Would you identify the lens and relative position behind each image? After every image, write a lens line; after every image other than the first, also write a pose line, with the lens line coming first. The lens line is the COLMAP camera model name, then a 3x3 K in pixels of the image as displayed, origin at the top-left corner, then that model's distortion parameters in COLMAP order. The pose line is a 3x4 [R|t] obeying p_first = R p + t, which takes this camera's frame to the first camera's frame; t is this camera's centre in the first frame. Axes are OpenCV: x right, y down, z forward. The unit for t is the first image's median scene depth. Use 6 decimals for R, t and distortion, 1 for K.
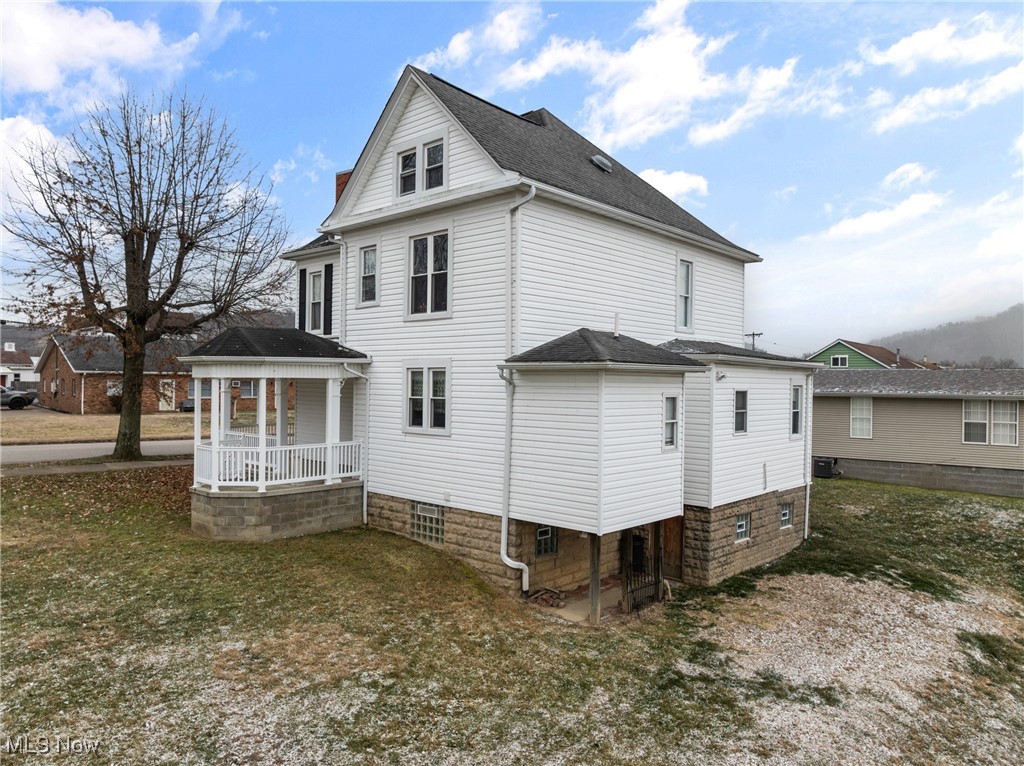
lens RADIAL K [[723.7, 0, 507.4], [0, 723.7, 403.3], [0, 0, 1]] dist [-0.039427, -0.000886]
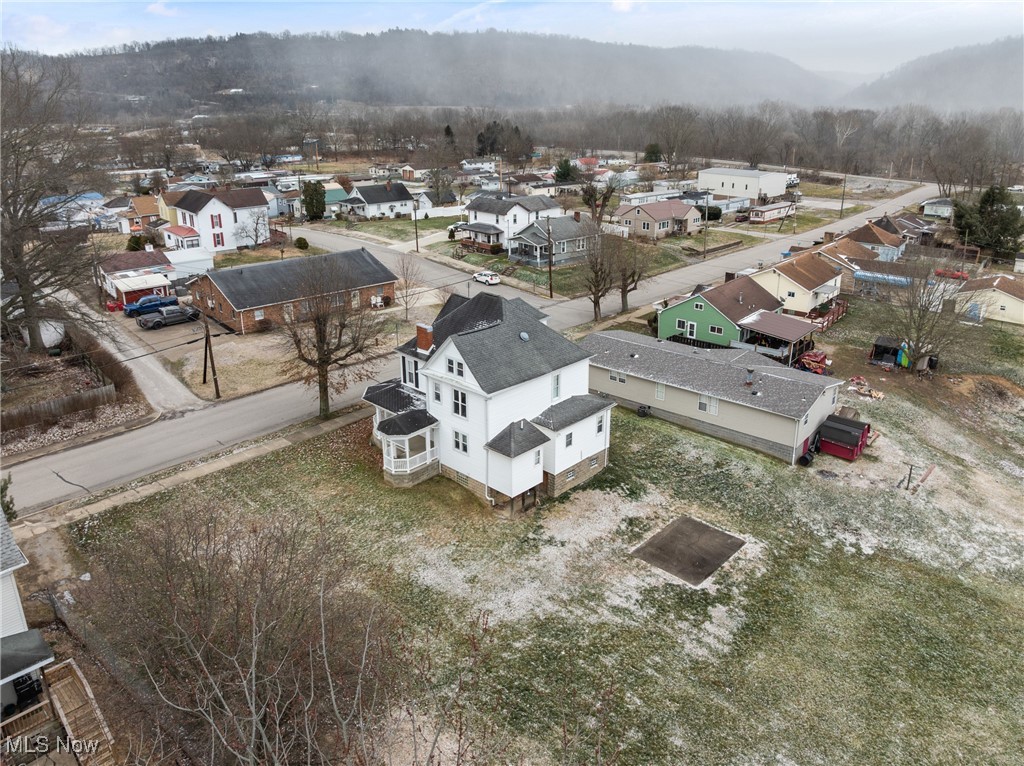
lens RADIAL K [[741.2, 0, 512.0], [0, 741.2, 383.0], [0, 0, 1]] dist [-0.029250, -0.001448]
pose [[0.999735, -0.008820, -0.021252, 0.171139], [0.015593, 0.938894, 0.343852, -1.307976], [0.016920, -0.344092, 0.938783, -1.822055]]
